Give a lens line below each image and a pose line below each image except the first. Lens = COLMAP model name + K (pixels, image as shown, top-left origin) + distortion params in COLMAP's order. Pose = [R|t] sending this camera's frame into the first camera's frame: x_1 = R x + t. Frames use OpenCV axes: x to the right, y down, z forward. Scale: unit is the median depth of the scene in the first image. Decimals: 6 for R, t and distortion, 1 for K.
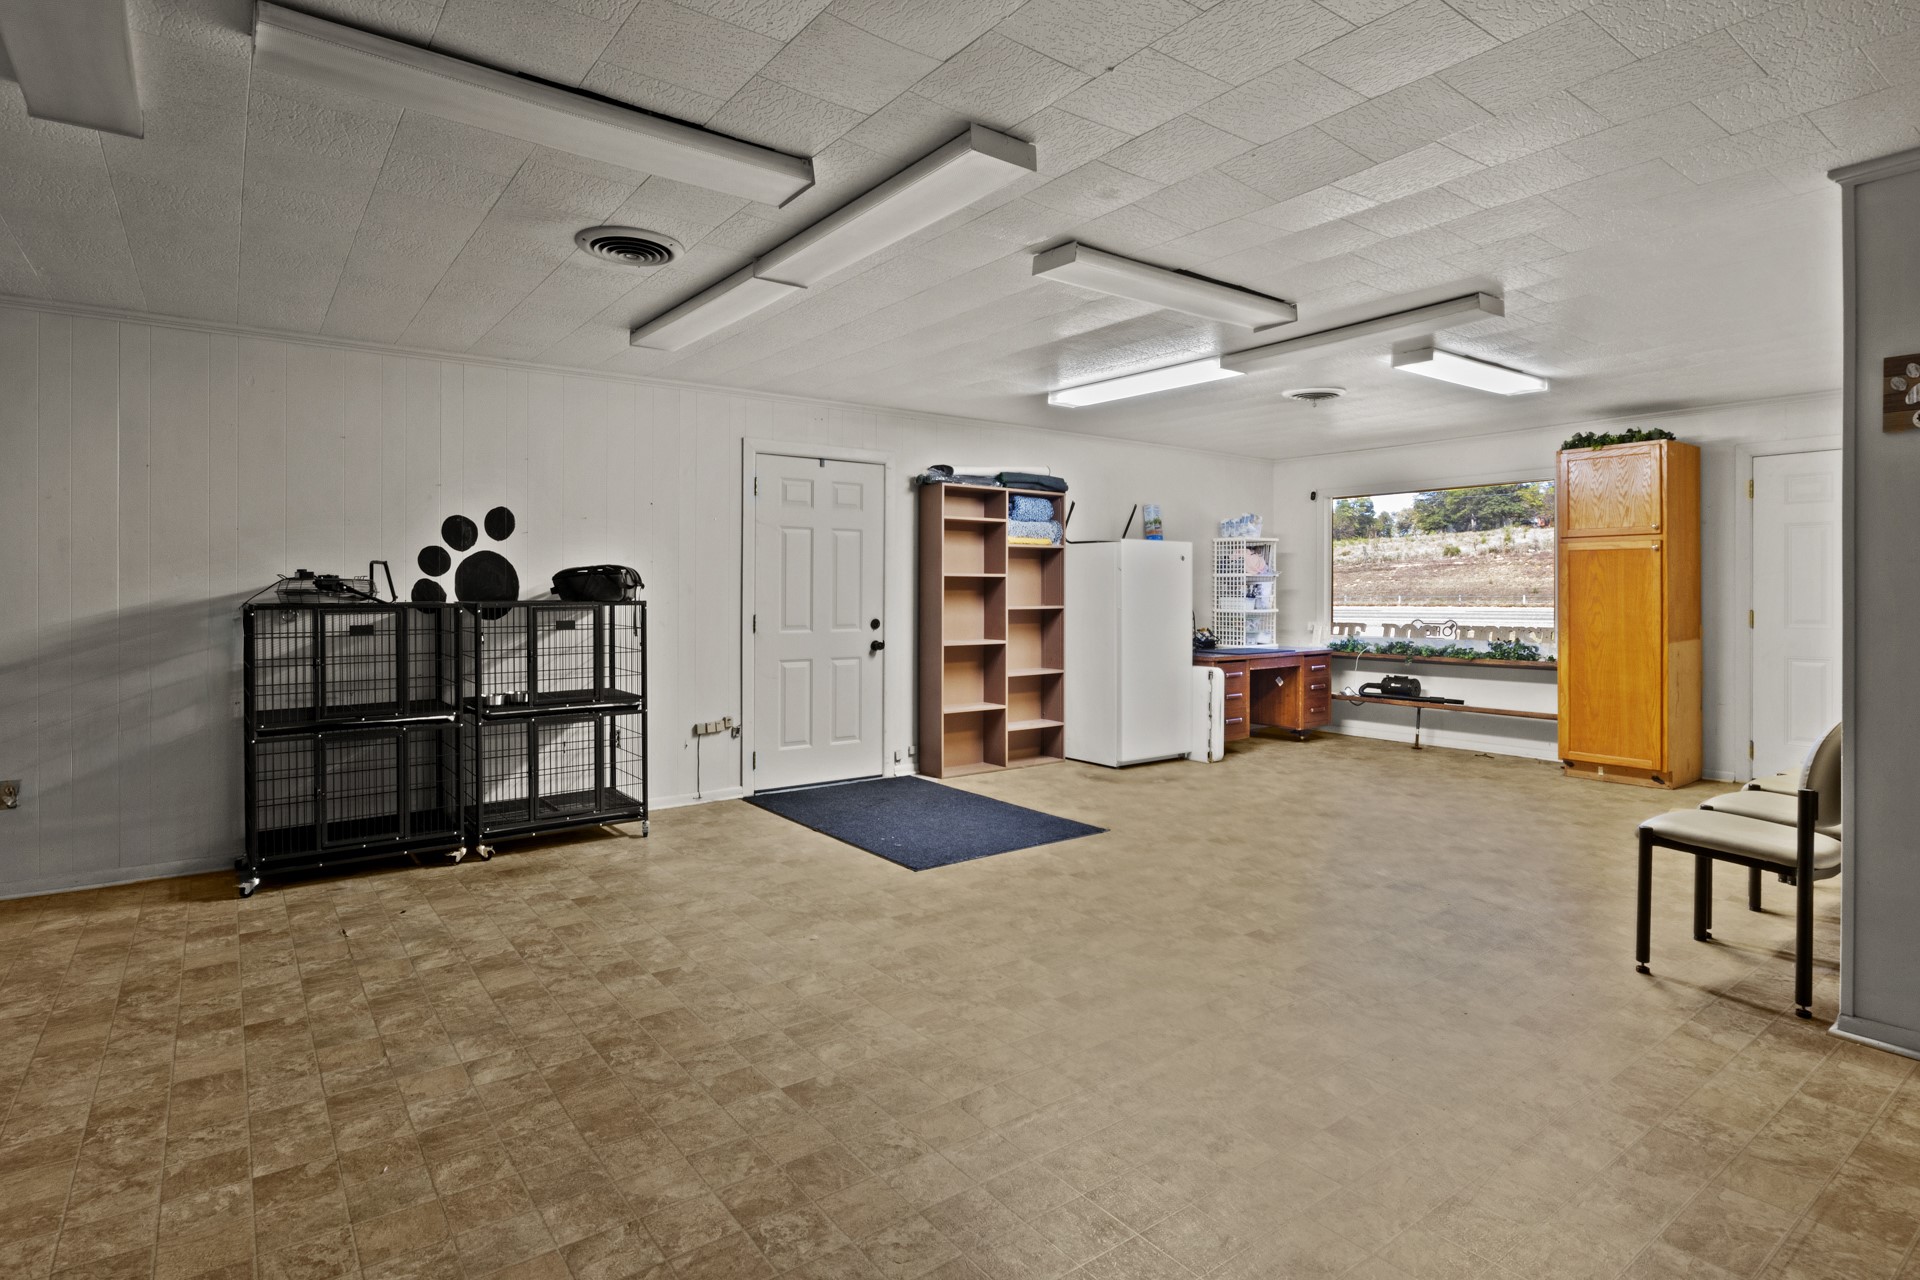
lens RADIAL K [[978.3, 0, 956.0], [0, 978.3, 600.5], [0, 0, 1]] dist [-0.020827, 0.000134]
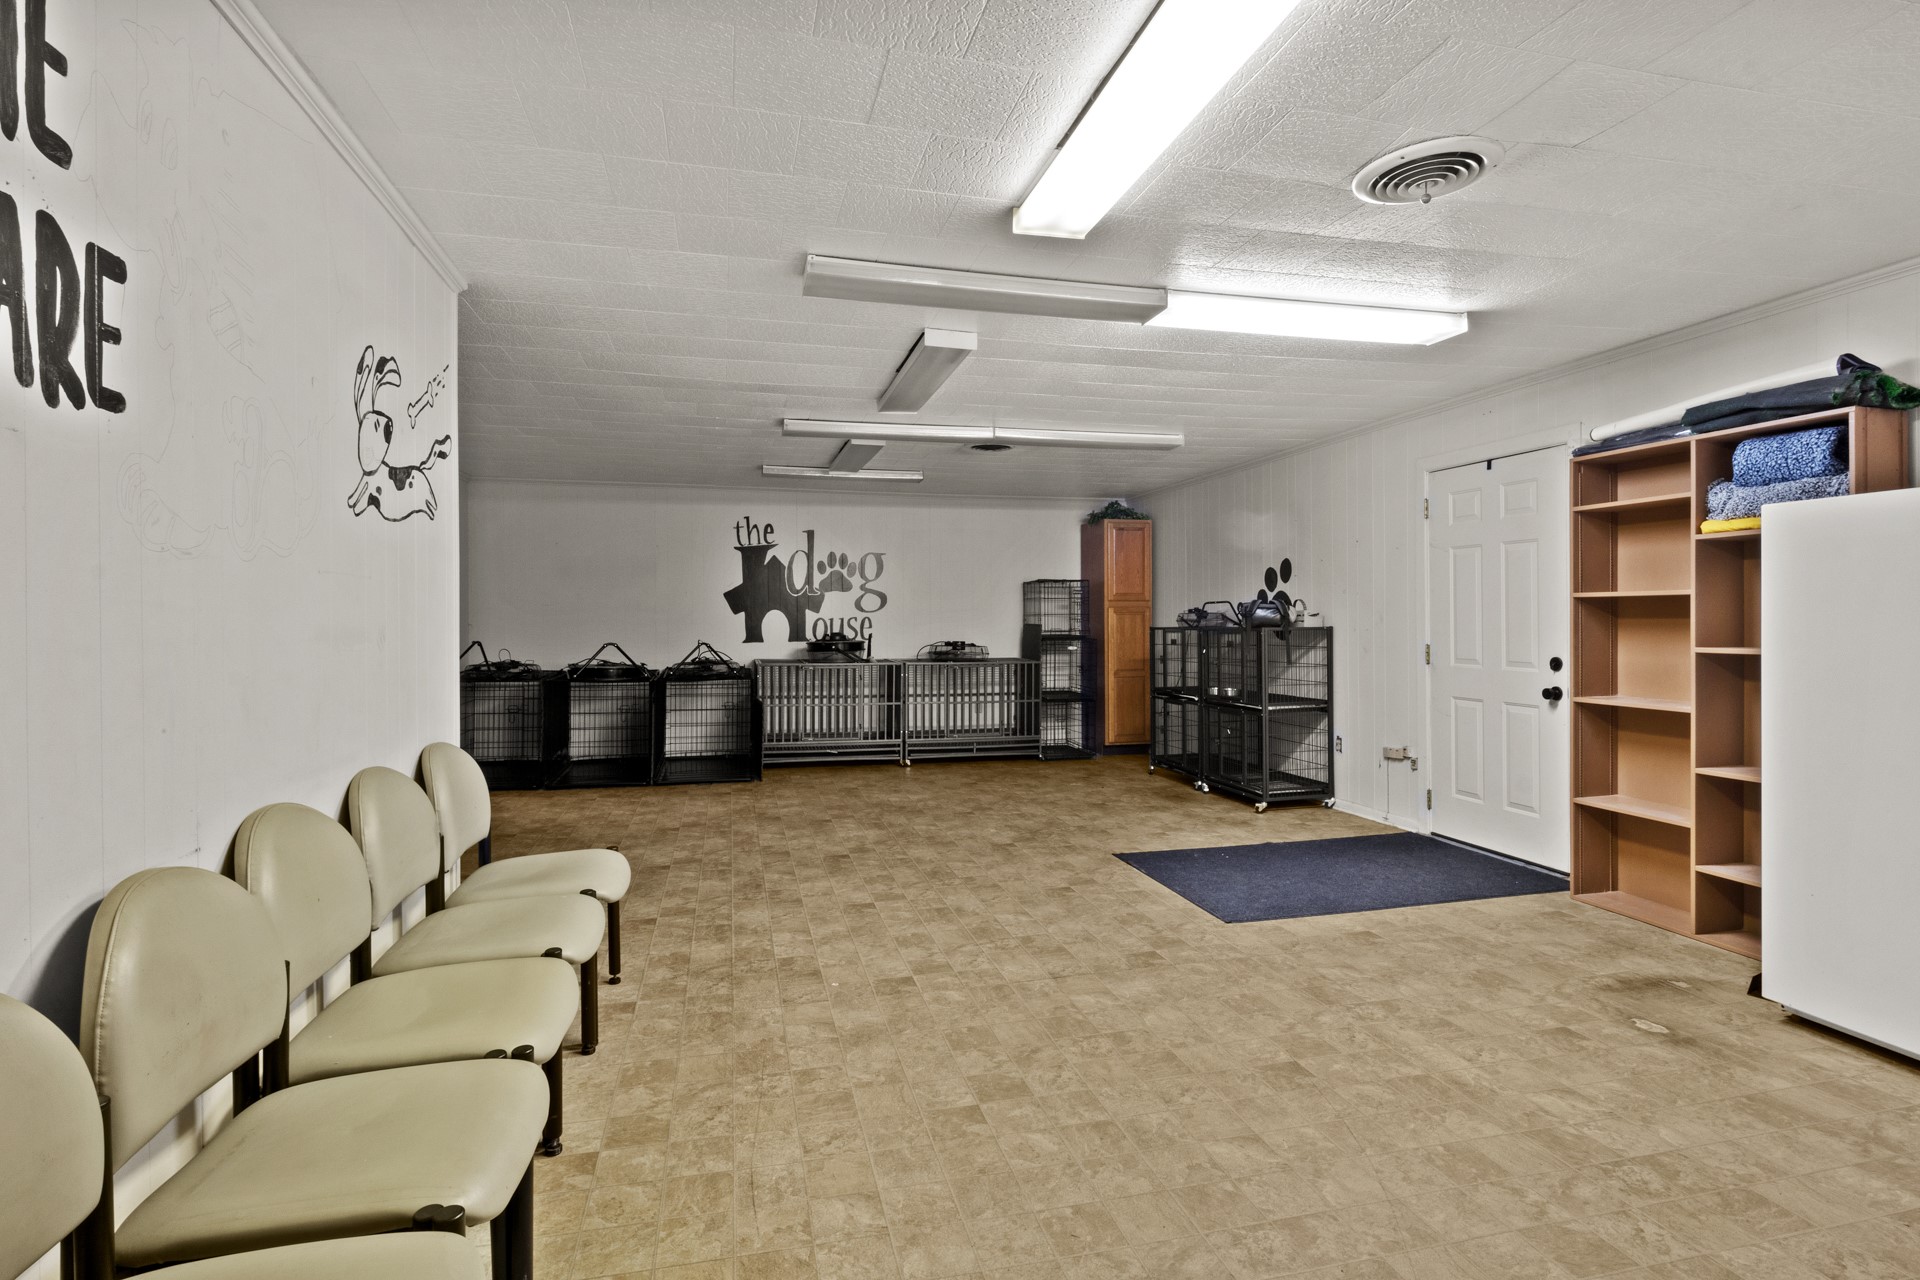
lens RADIAL K [[978.3, 0, 962.8], [0, 978.3, 628.8], [0, 0, 1]] dist [-0.020827, 0.000134]
pose [[-0.389801, 0.011415, -0.920829, 0.999530], [-0.003153, 0.999901, 0.013730, -0.015042], [0.920894, 0.008255, -0.389726, 1.143486]]
